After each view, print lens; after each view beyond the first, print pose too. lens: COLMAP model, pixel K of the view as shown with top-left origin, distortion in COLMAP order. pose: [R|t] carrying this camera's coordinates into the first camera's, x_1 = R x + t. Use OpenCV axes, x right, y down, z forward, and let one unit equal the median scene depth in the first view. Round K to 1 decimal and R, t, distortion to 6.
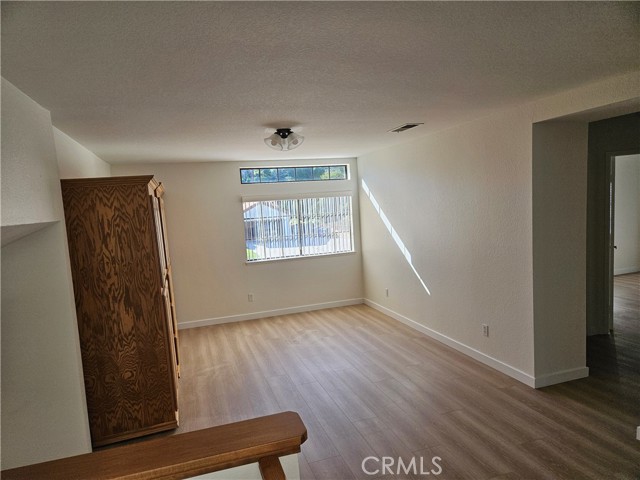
lens RADIAL K [[428.0, 0, 319.2], [0, 428.0, 241.3], [0, 0, 1]] dist [0.049010, -0.008786]
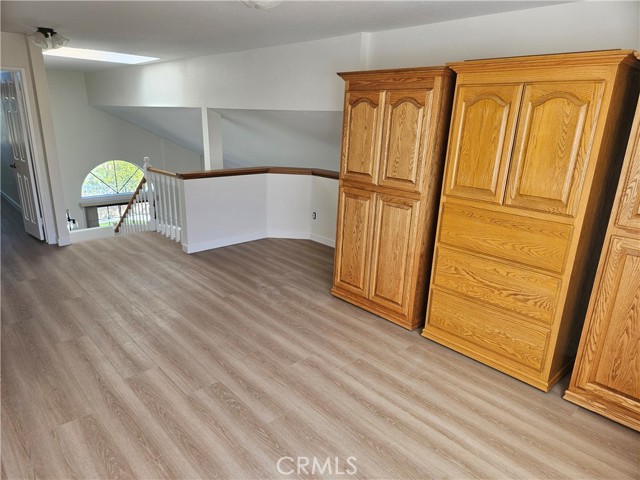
lens RADIAL K [[428.0, 0, 315.8], [0, 428.0, 250.3], [0, 0, 1]] dist [0.049010, -0.008786]
pose [[-0.914199, 0.158438, -0.373010, 0.094985], [-0.007339, 0.913789, 0.406122, -0.112312], [0.405198, 0.374014, -0.834223, 1.270729]]
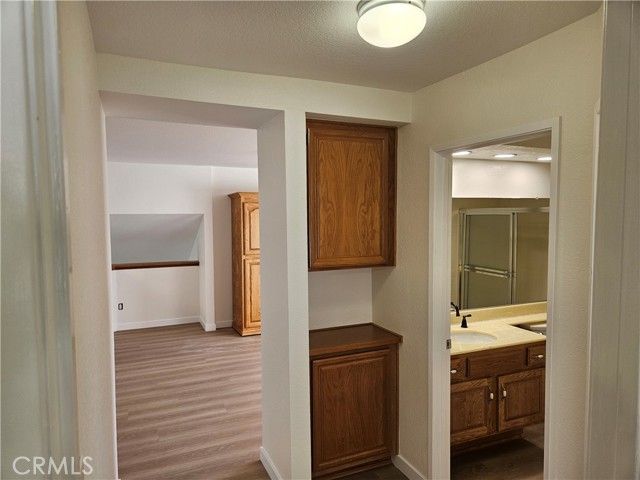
lens RADIAL K [[428.0, 0, 318.6], [0, 428.0, 238.6], [0, 0, 1]] dist [0.049010, -0.008786]
pose [[0.093713, 0.115245, -0.988907, 0.889049], [-0.091935, 0.990036, 0.106665, -0.109705], [0.991345, 0.080919, 0.103375, 0.716853]]
